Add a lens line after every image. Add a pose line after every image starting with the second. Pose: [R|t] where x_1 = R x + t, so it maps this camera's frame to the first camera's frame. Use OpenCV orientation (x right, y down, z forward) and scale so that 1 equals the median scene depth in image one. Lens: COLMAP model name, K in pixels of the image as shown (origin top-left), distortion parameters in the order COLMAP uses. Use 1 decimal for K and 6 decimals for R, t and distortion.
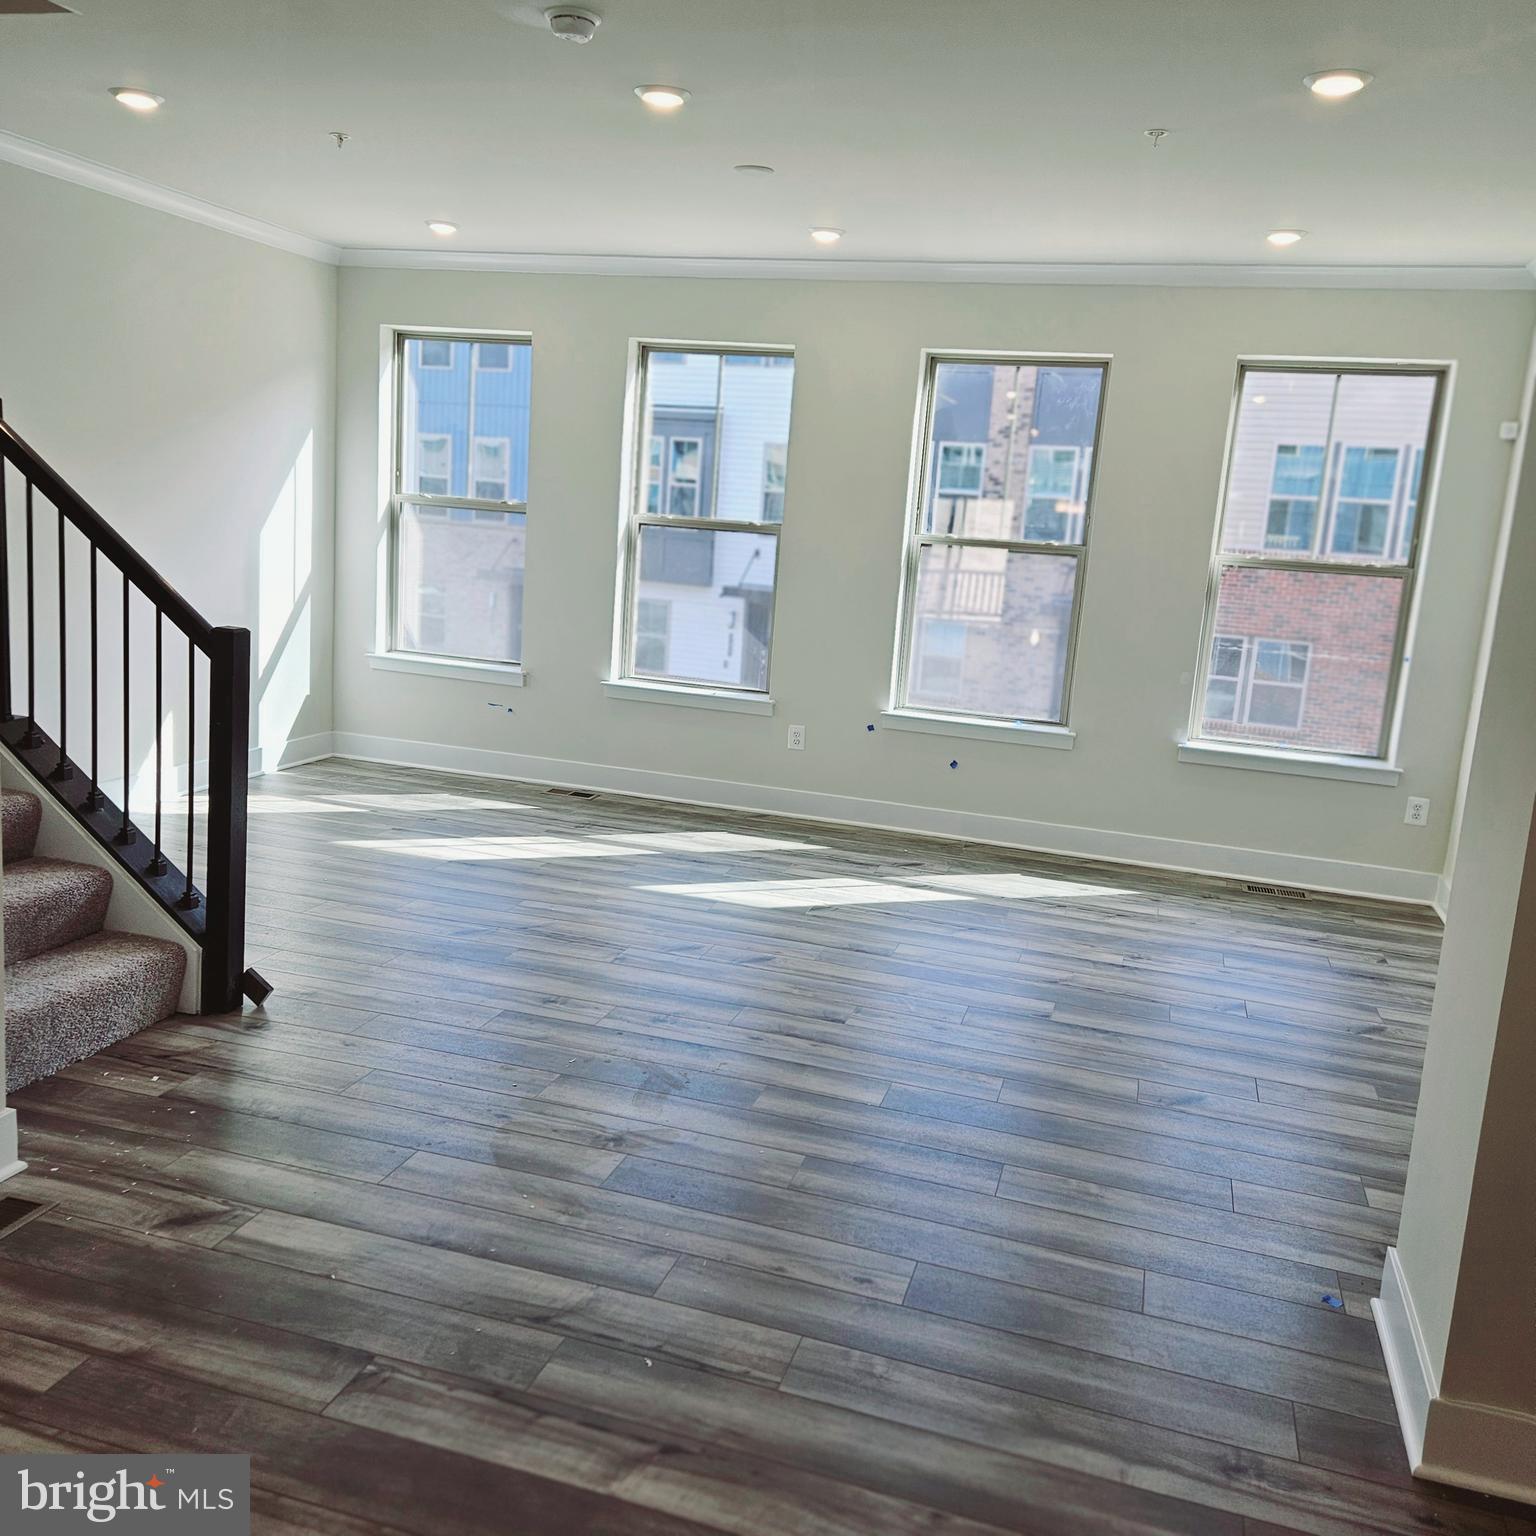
lens RADIAL K [[1354.2, 0, 768.0], [0, 1354.2, 768.0], [0, 0, 1]] dist [0.050853, 0.005667]
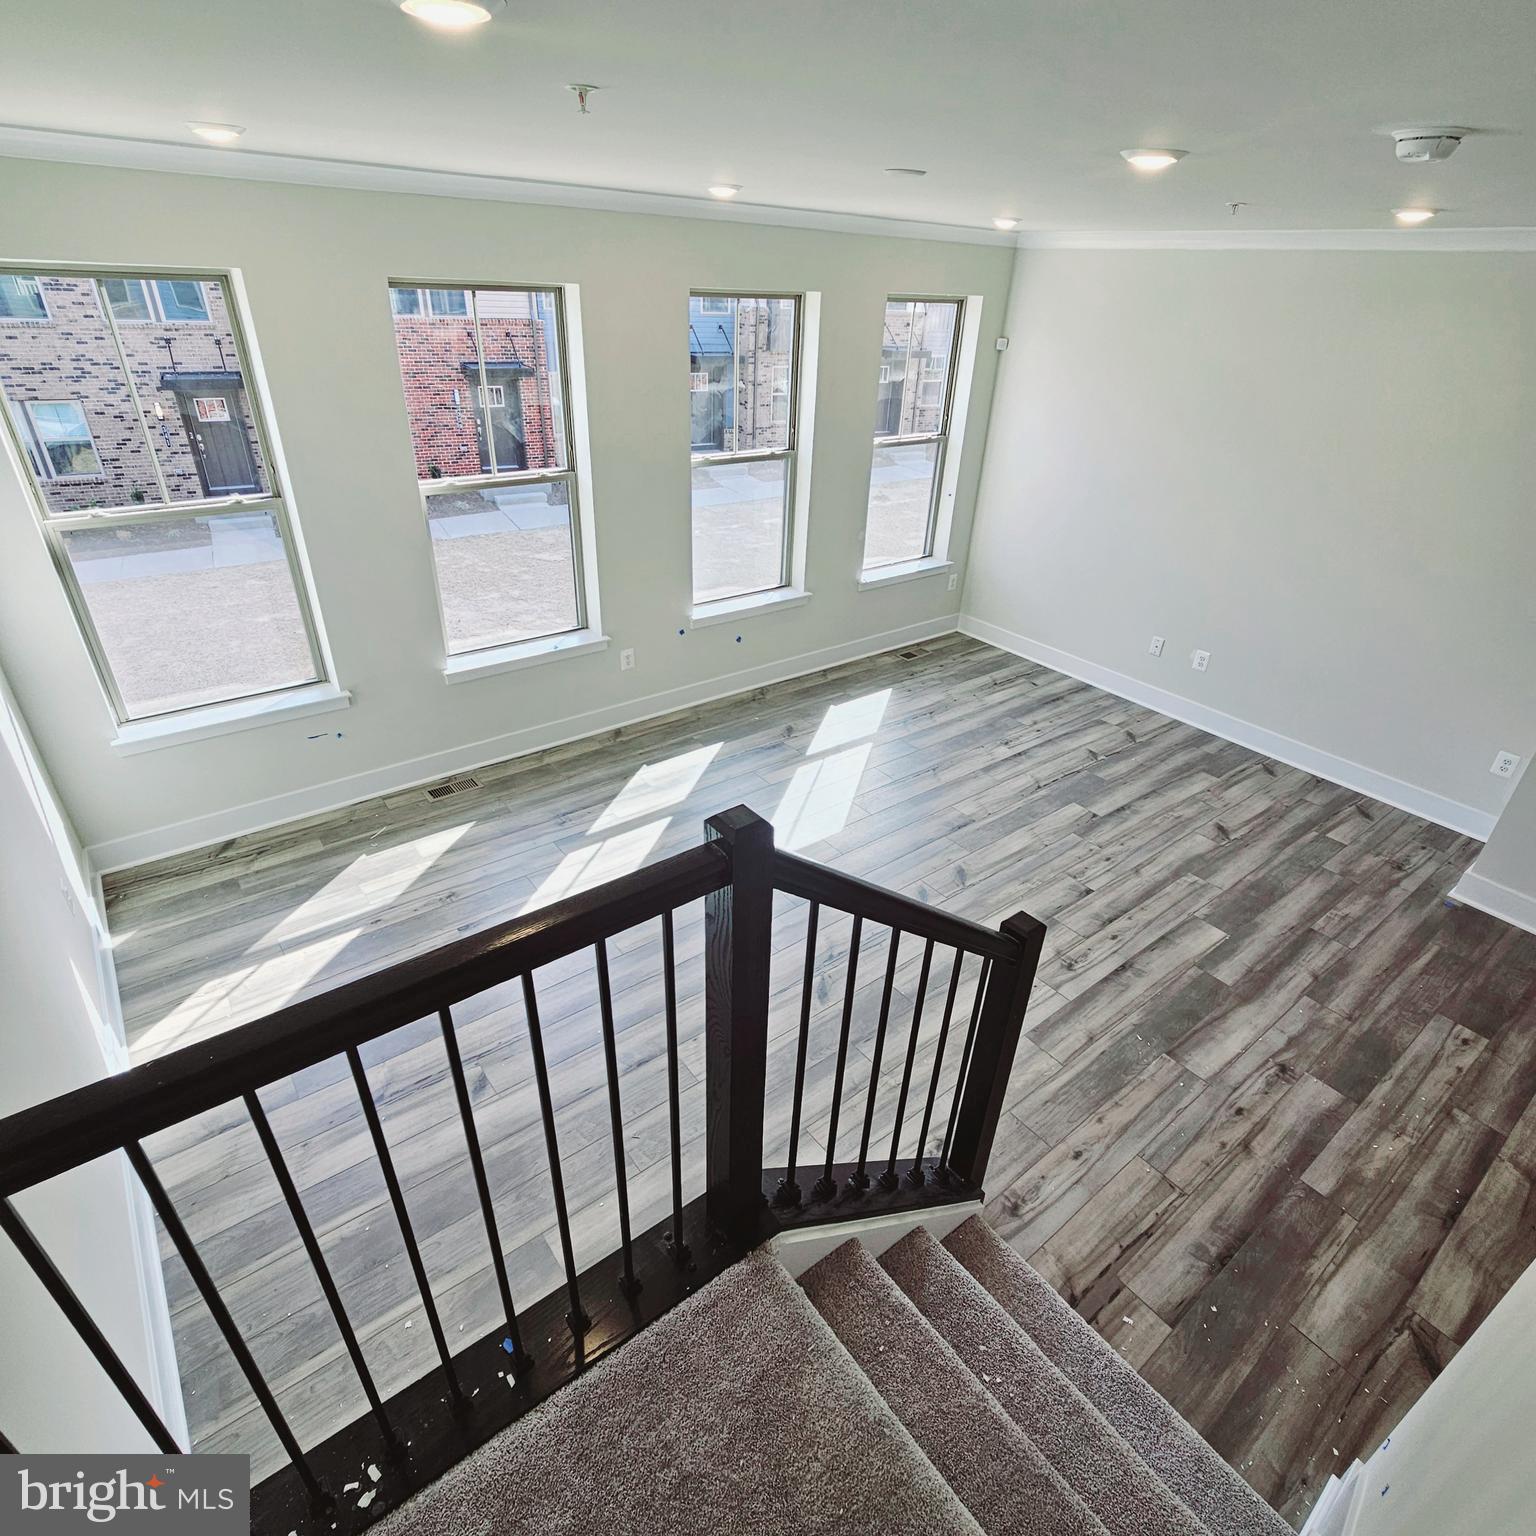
lens RADIAL K [[845.5, 0, 768.0], [0, 845.5, 768.0], [0, 0, 1]] dist [0.016707, -0.001493]
pose [[0.574835, -0.447796, 0.684867, -0.745046], [0.149096, 0.880278, 0.450423, -0.414564], [-0.804571, -0.156808, 0.572779, 0.788329]]
